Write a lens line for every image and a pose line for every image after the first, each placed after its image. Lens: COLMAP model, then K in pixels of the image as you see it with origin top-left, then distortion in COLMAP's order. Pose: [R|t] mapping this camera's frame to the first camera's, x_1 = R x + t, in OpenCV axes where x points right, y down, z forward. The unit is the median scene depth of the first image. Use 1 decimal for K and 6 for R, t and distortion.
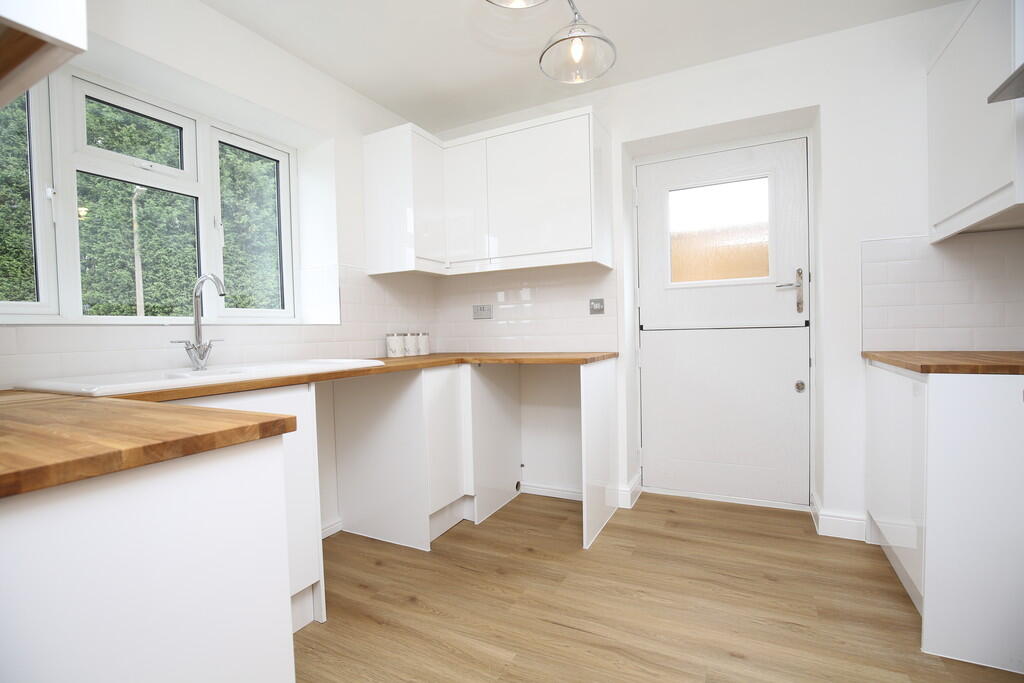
lens RADIAL K [[472.0, 0, 511.8], [0, 472.0, 328.5], [0, 0, 1]] dist [-0.018903, 0.000024]
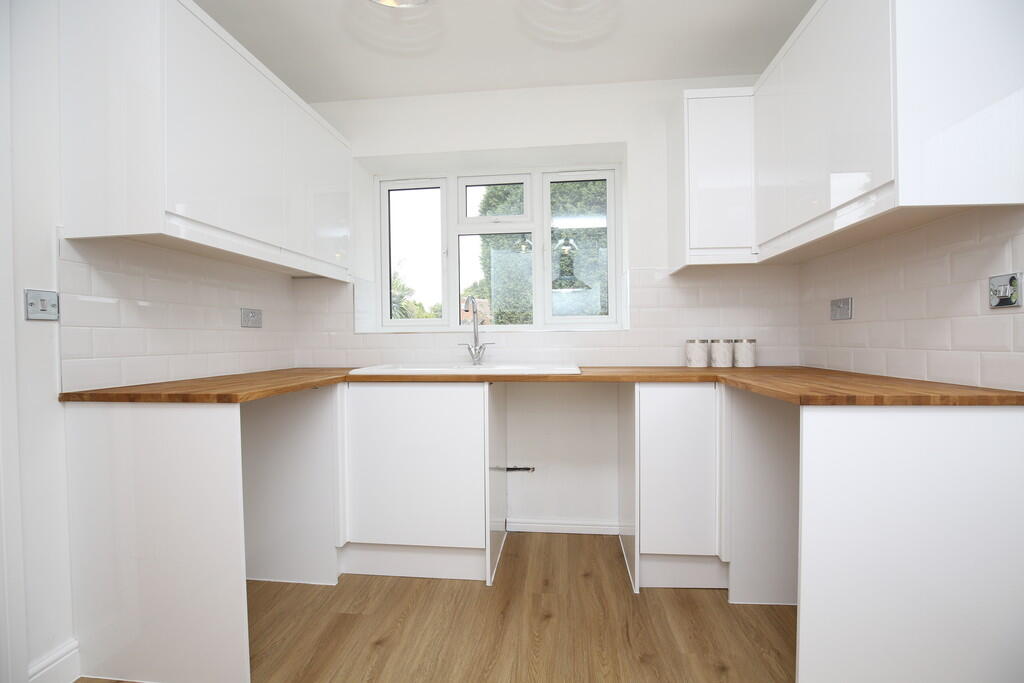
lens RADIAL K [[469.7, 0, 517.1], [0, 469.7, 341.8], [0, 0, 1]] dist [-0.019139, 0.000068]
pose [[0.358604, 0.025730, -0.933135, 0.630196], [0.005092, 0.999551, 0.029518, -0.018436], [0.933476, -0.015337, 0.358312, 0.583574]]
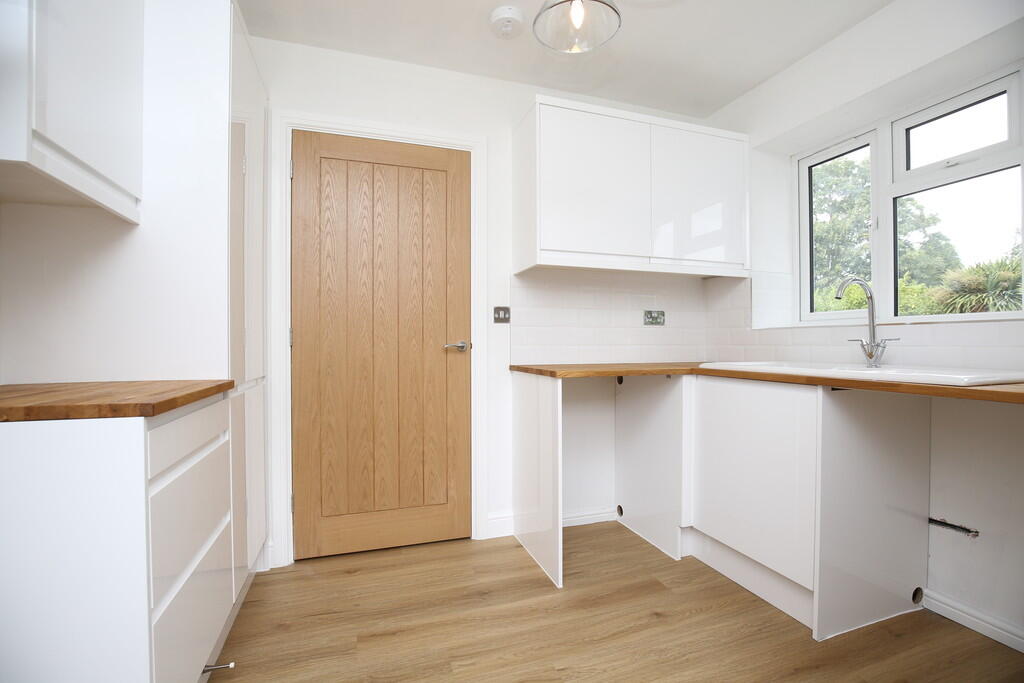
lens RADIAL K [[469.7, 0, 517.1], [0, 469.7, 341.8], [0, 0, 1]] dist [-0.019139, 0.000068]
pose [[-0.686695, 0.020504, -0.726657, 0.605614], [0.018523, 0.999771, 0.010706, 0.004244], [0.726710, -0.006108, -0.686917, 1.076800]]
